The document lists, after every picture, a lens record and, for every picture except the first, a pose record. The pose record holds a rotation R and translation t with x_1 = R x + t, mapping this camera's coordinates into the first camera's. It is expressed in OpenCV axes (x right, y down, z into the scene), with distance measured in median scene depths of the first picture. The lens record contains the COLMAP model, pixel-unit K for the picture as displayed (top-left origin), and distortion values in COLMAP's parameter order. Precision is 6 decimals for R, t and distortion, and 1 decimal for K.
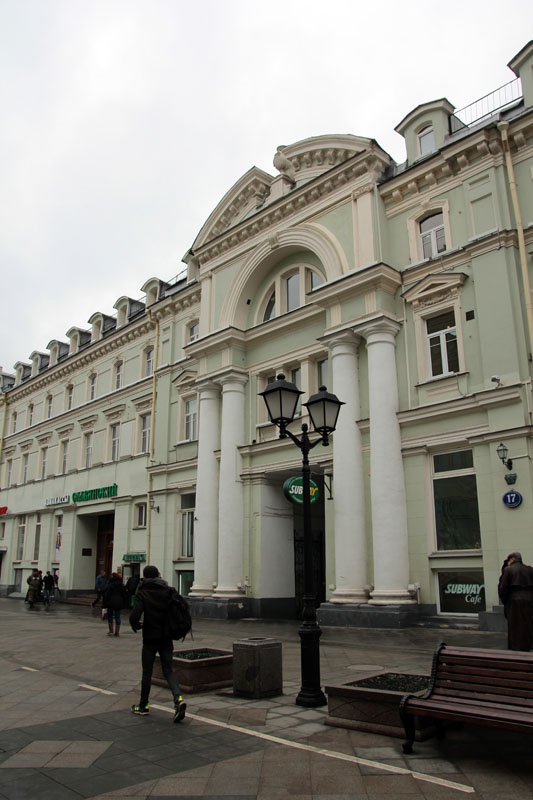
lens RADIAL K [[625.2, 0, 266.6], [0, 625.2, 380.3], [0, 0, 1]] dist [-0.136353, 0.117927]
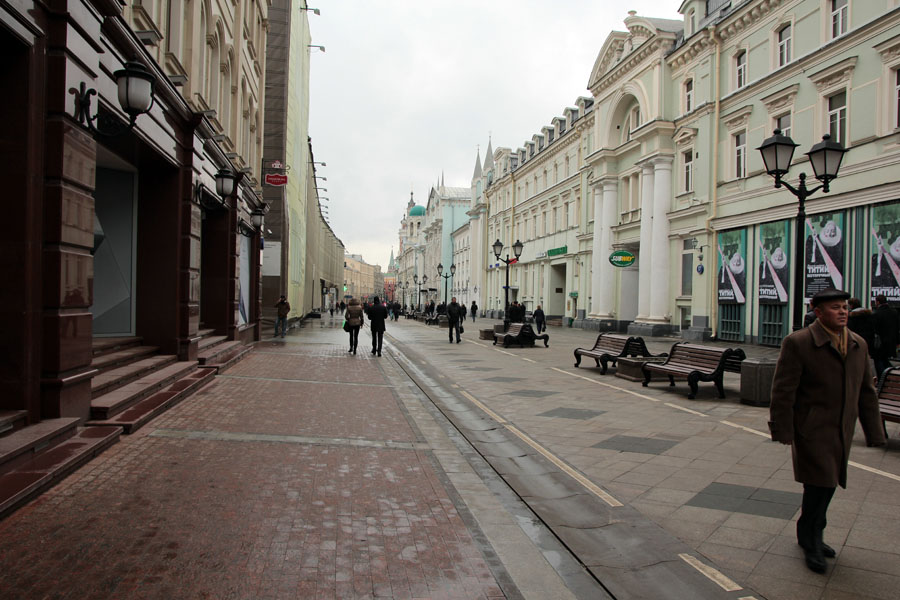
lens RADIAL K [[675.5, 0, 450.9], [0, 675.5, 317.8], [0, 0, 1]] dist [-0.126188, 0.094655]
pose [[0.832308, 0.053977, -0.551680, 0.535007], [0.118158, 0.955098, 0.271710, -0.170336], [0.541574, -0.291332, 0.788558, -0.579093]]
